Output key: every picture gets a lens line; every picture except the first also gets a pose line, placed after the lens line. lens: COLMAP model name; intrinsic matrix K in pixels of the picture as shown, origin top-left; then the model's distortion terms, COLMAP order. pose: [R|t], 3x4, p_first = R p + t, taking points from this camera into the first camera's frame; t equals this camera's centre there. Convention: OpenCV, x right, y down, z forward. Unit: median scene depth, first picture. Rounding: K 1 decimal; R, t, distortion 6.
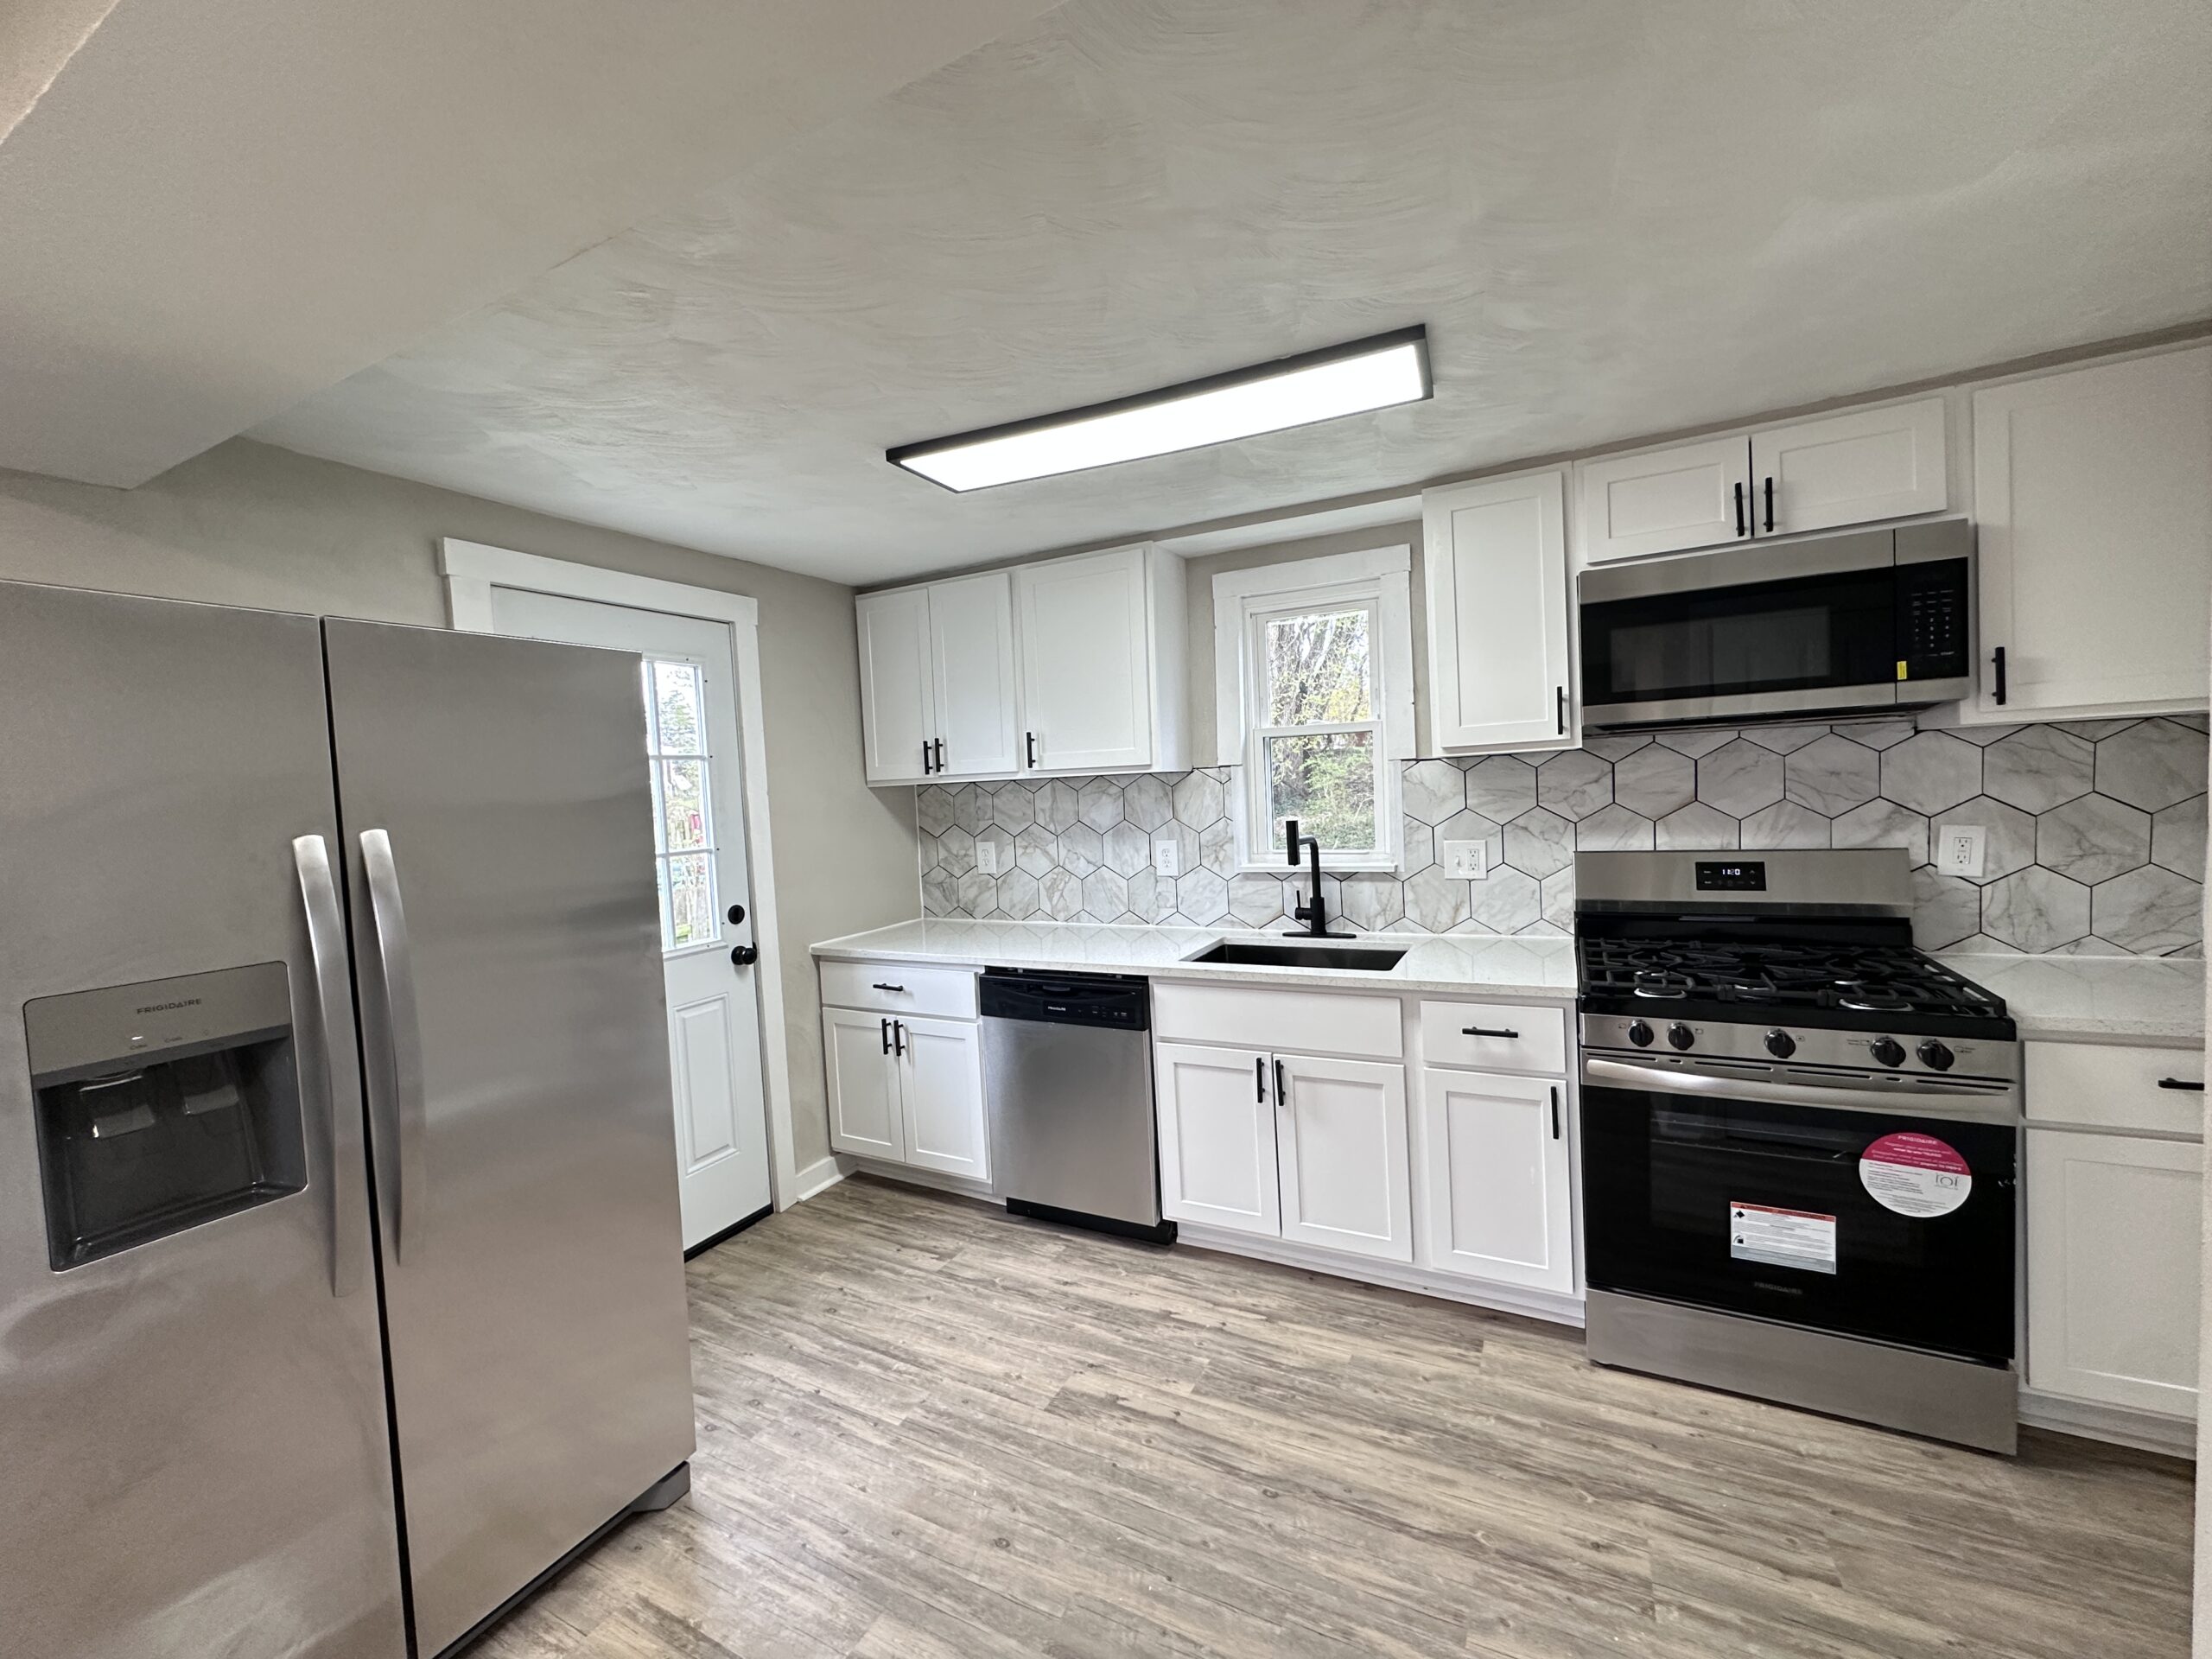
lens RADIAL K [[884.5, 0, 1106.3], [0, 884.5, 827.8], [0, 0, 1]] dist [-0.001651, 0.000518]
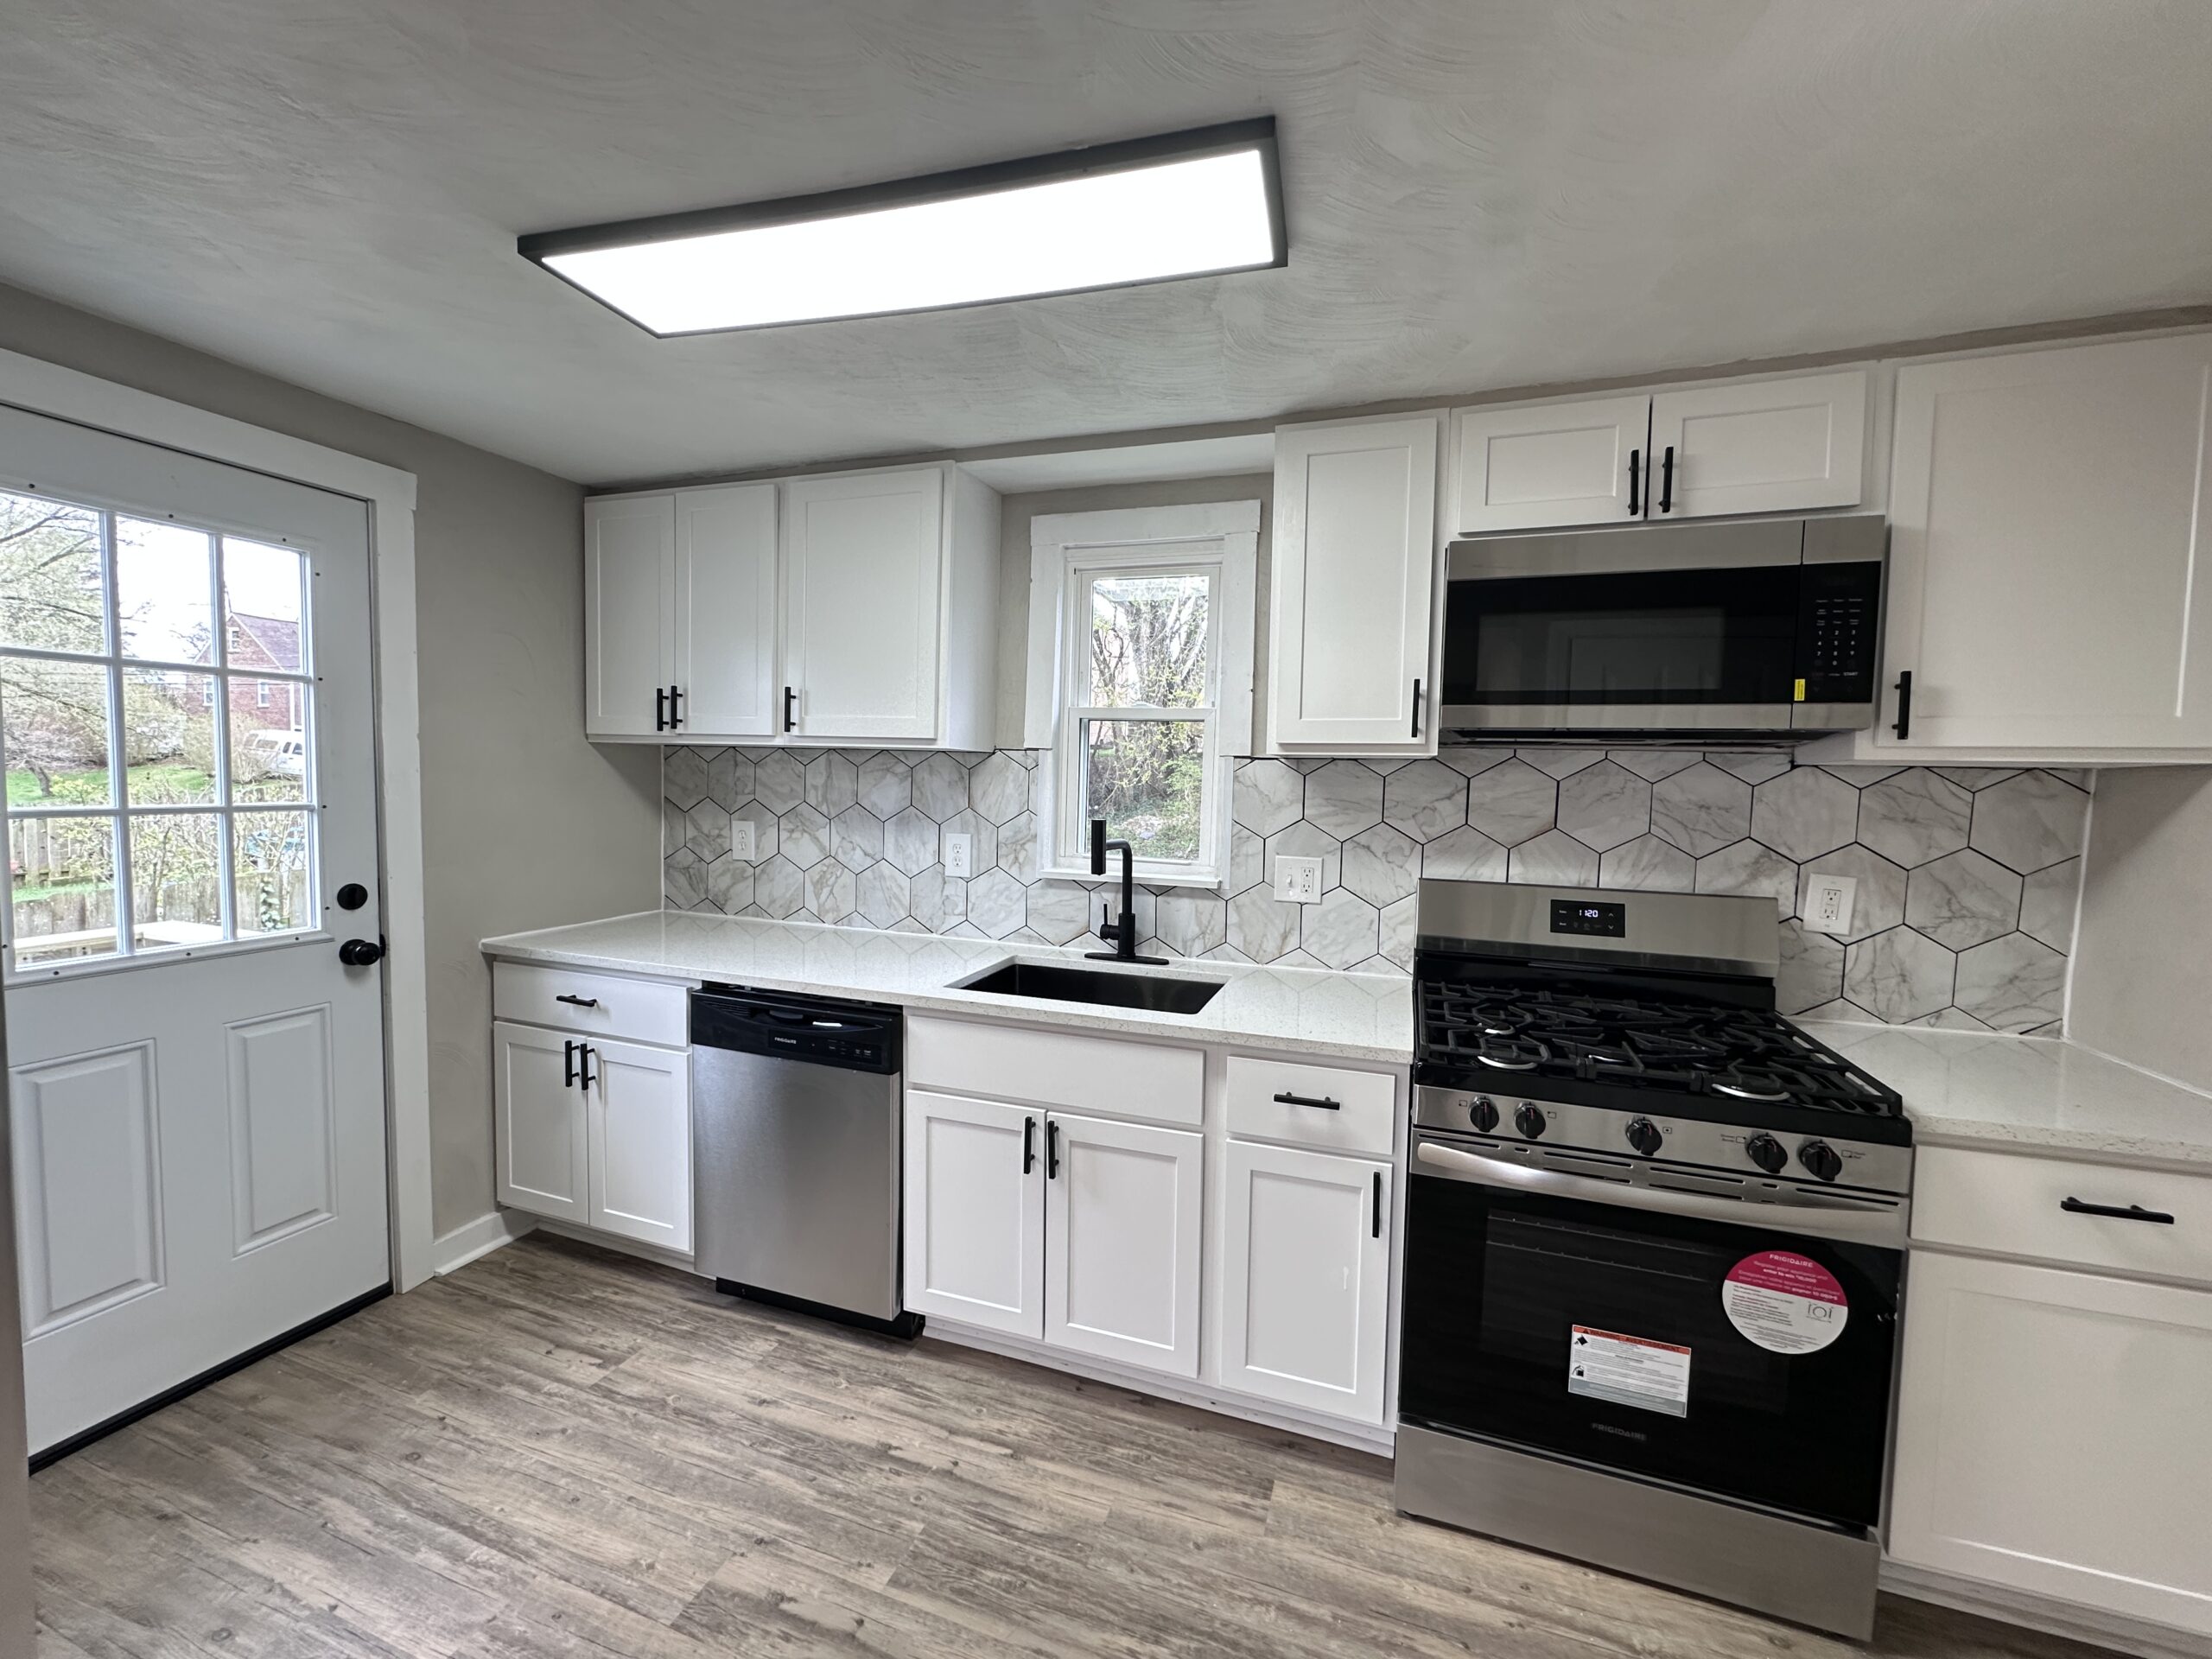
lens RADIAL K [[884.5, 0, 1107.2], [0, 884.5, 826.7], [0, 0, 1]] dist [-0.001651, 0.000518]
pose [[0.986374, 0.065251, 0.151024, 0.112639], [-0.066503, 0.997781, 0.003245, -0.005958], [-0.150477, -0.013245, 0.988525, 0.227419]]
